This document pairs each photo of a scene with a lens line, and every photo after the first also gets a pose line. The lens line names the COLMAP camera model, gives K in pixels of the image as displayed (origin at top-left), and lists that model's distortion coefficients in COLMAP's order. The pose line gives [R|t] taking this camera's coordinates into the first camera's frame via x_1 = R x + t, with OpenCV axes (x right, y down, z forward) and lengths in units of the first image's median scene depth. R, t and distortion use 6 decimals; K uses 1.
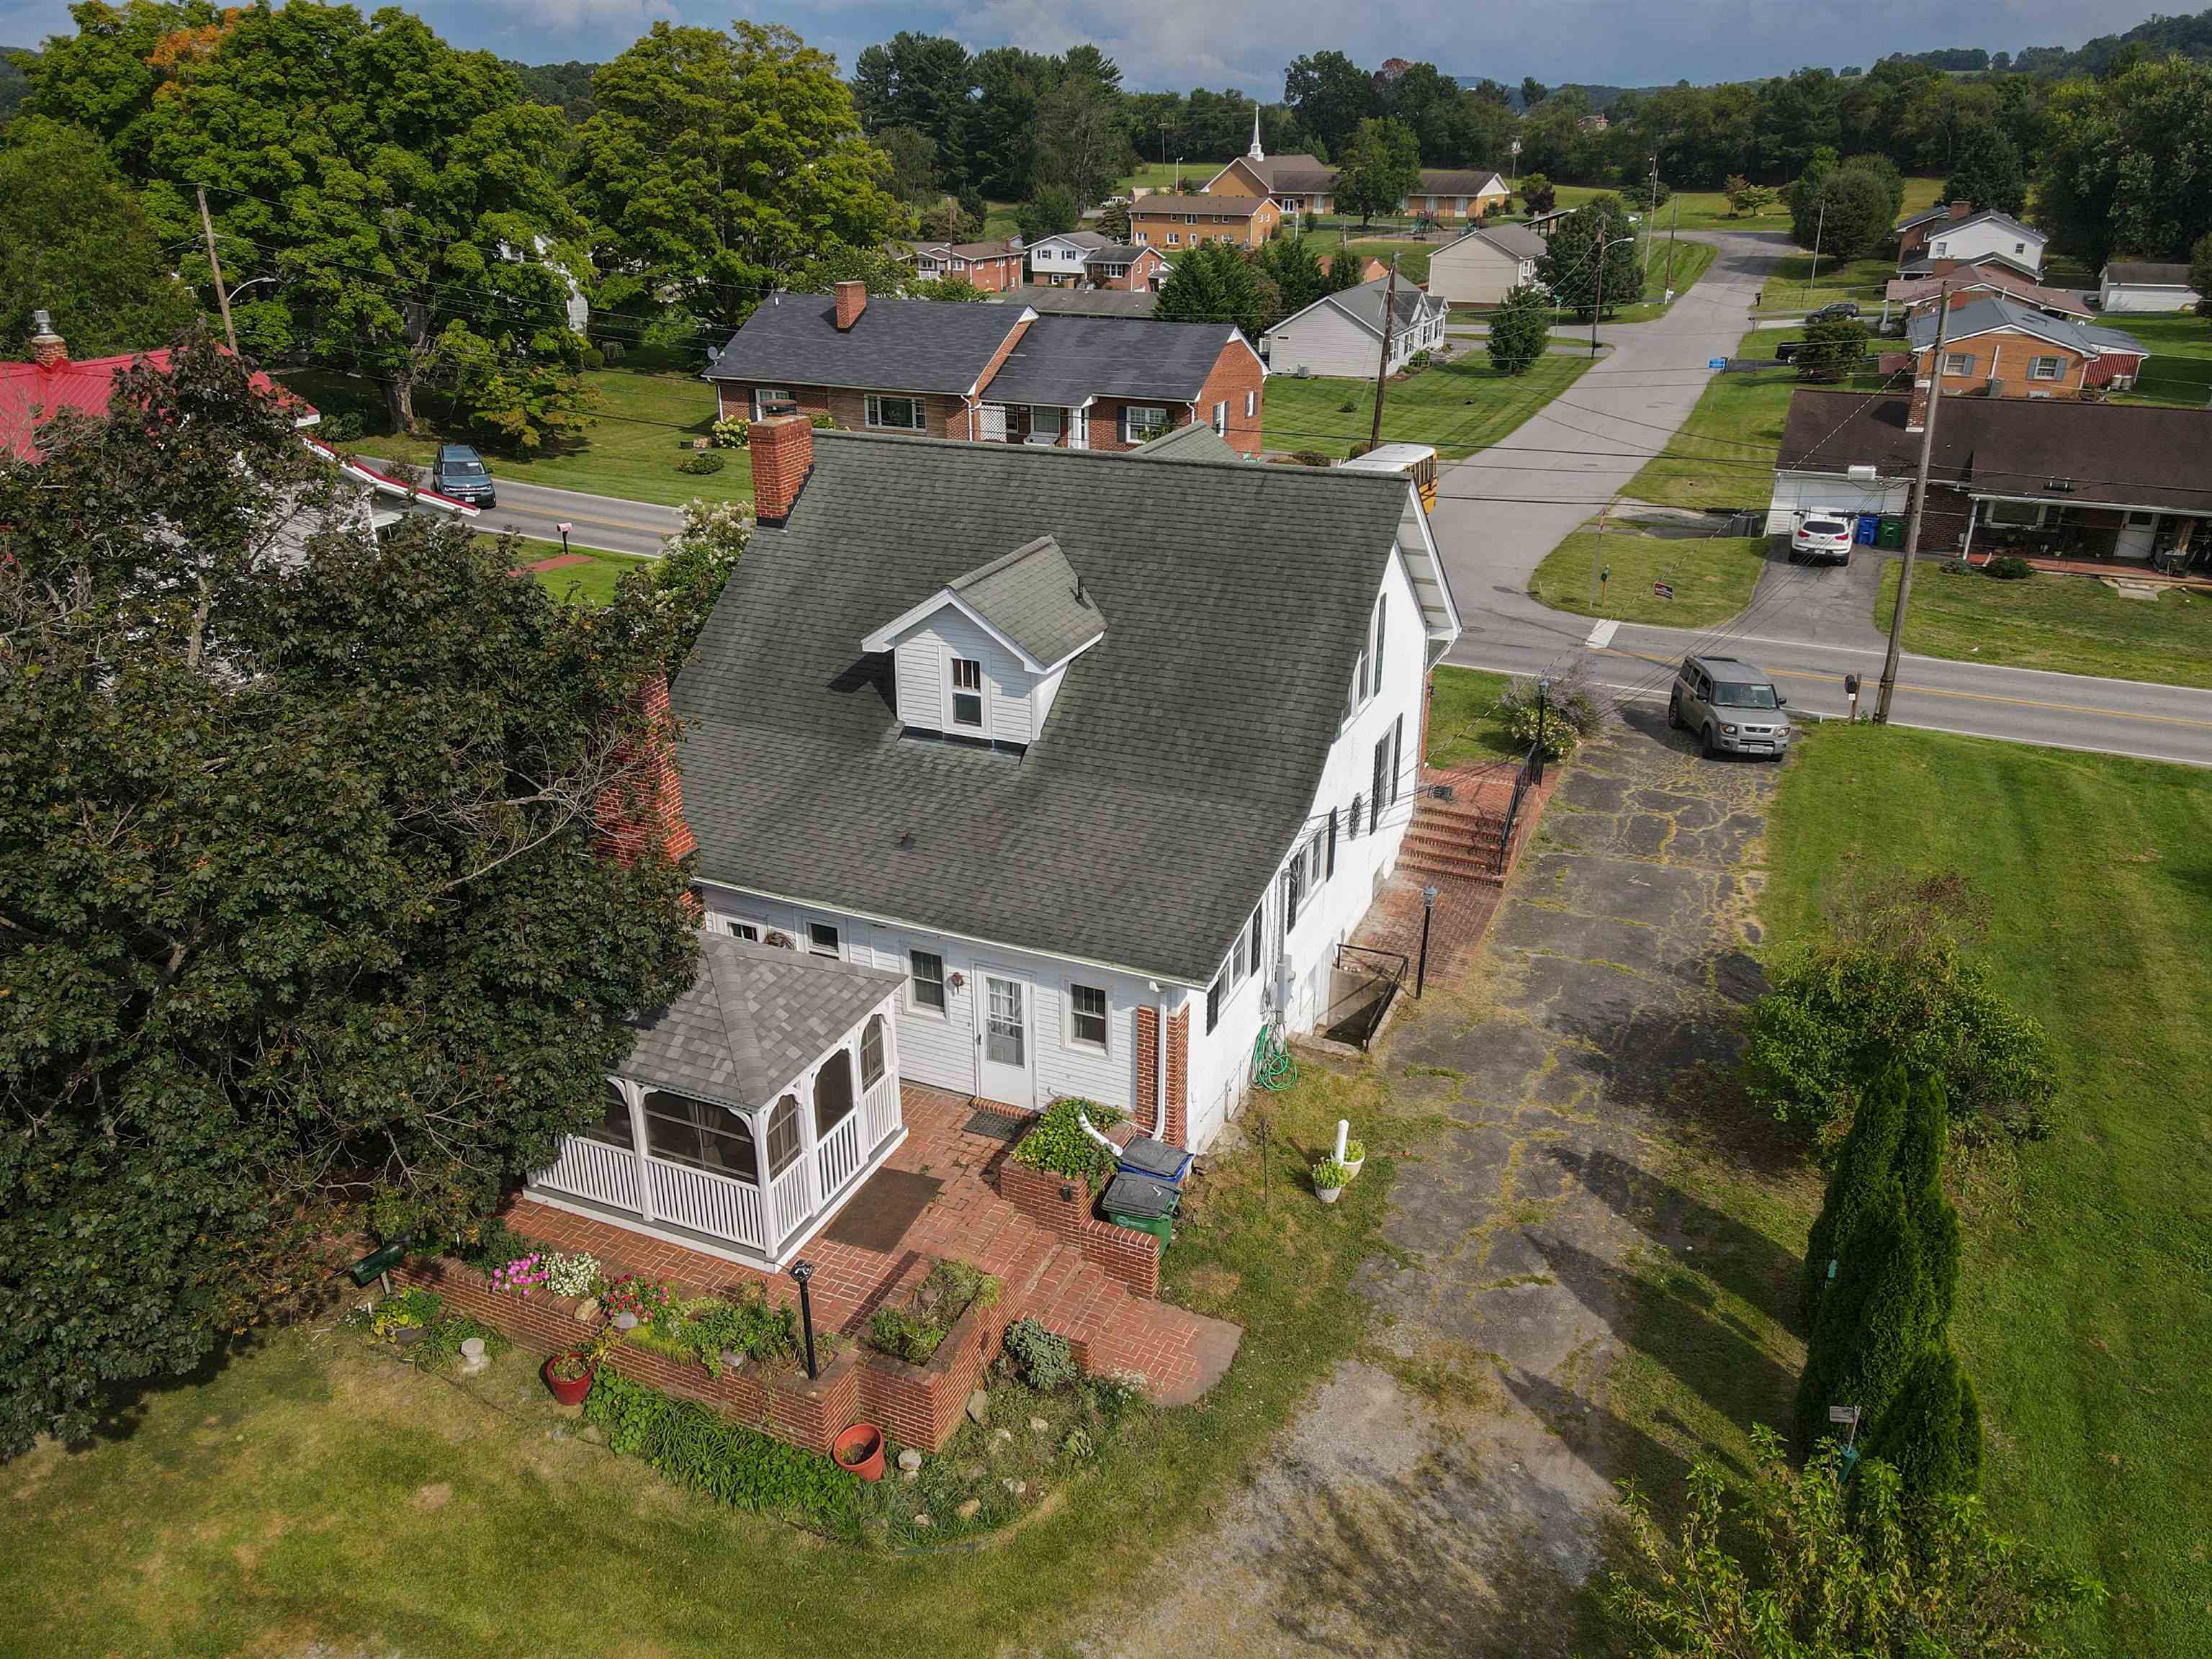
lens RADIAL K [[1615.7, 0, 1096.1], [0, 1615.7, 833.9], [0, 0, 1]] dist [0.009236, 0.006542]
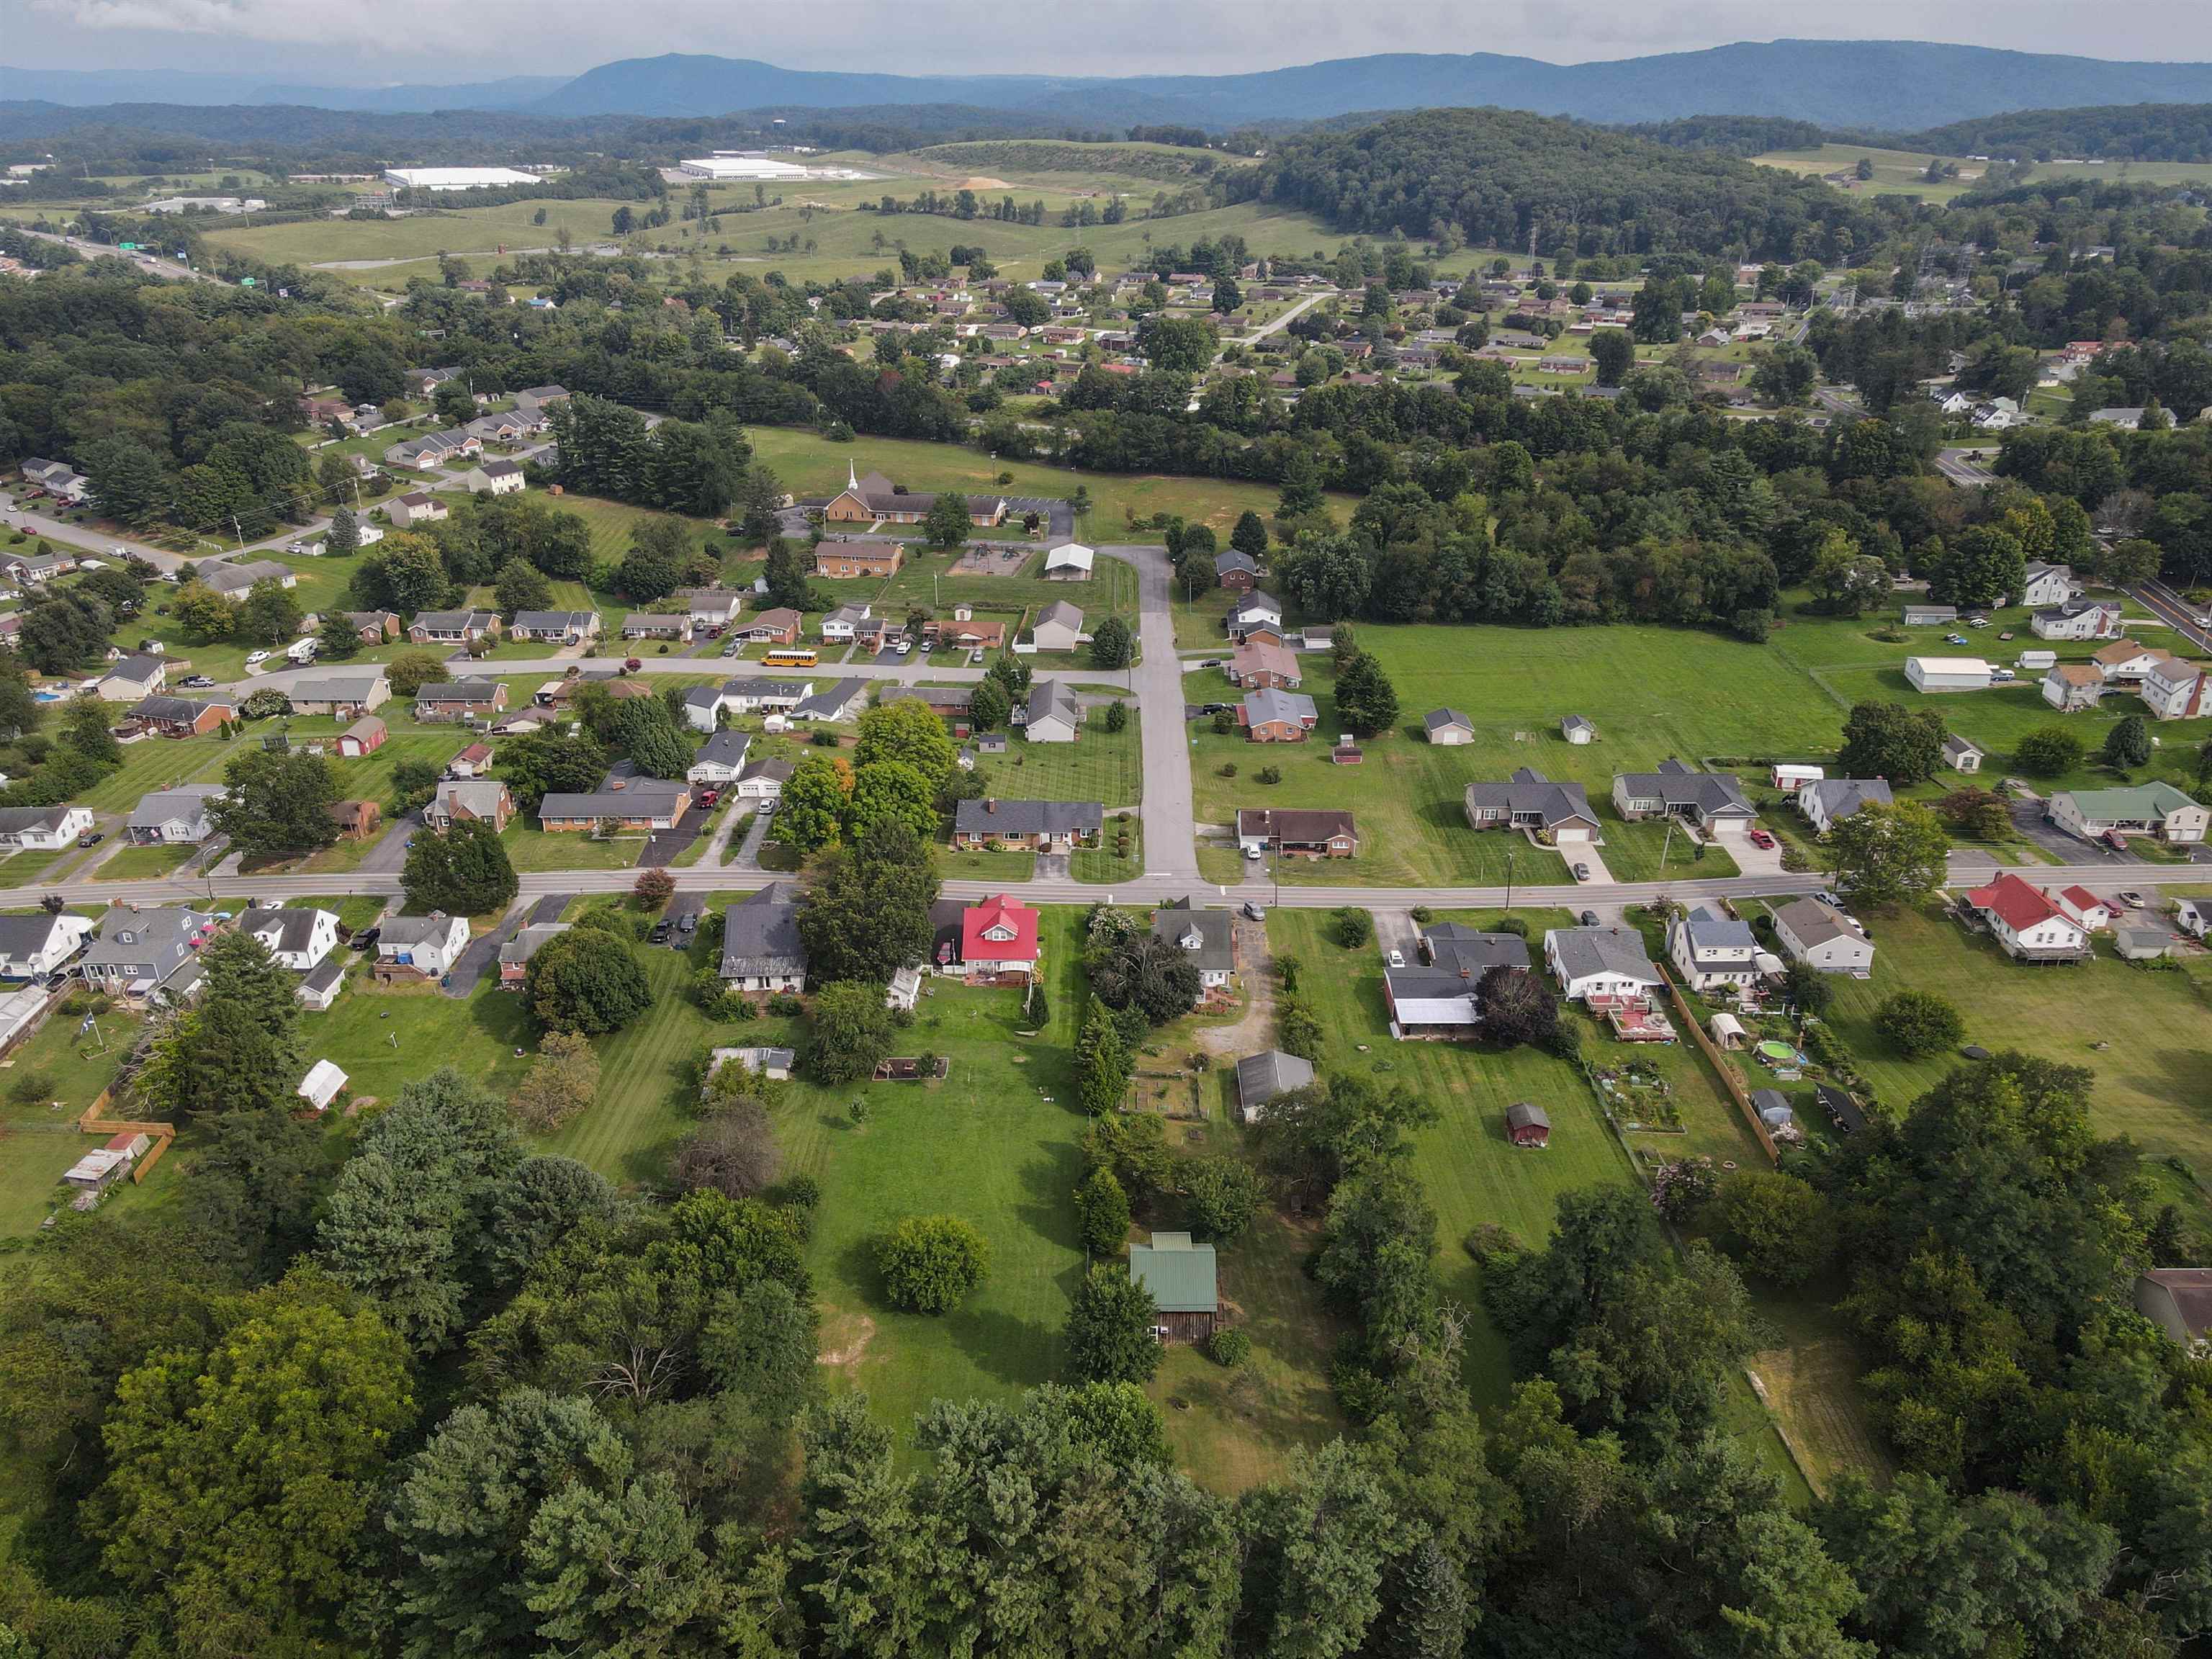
lens RADIAL K [[1615.7, 0, 1107.1], [0, 1615.7, 829.3], [0, 0, 1]] dist [0.009236, 0.006542]
pose [[0.916873, -0.166181, 0.362944, -2.235381], [0.159866, 0.985990, 0.047600, -0.746528], [-0.365770, 0.014380, 0.930594, -4.388432]]
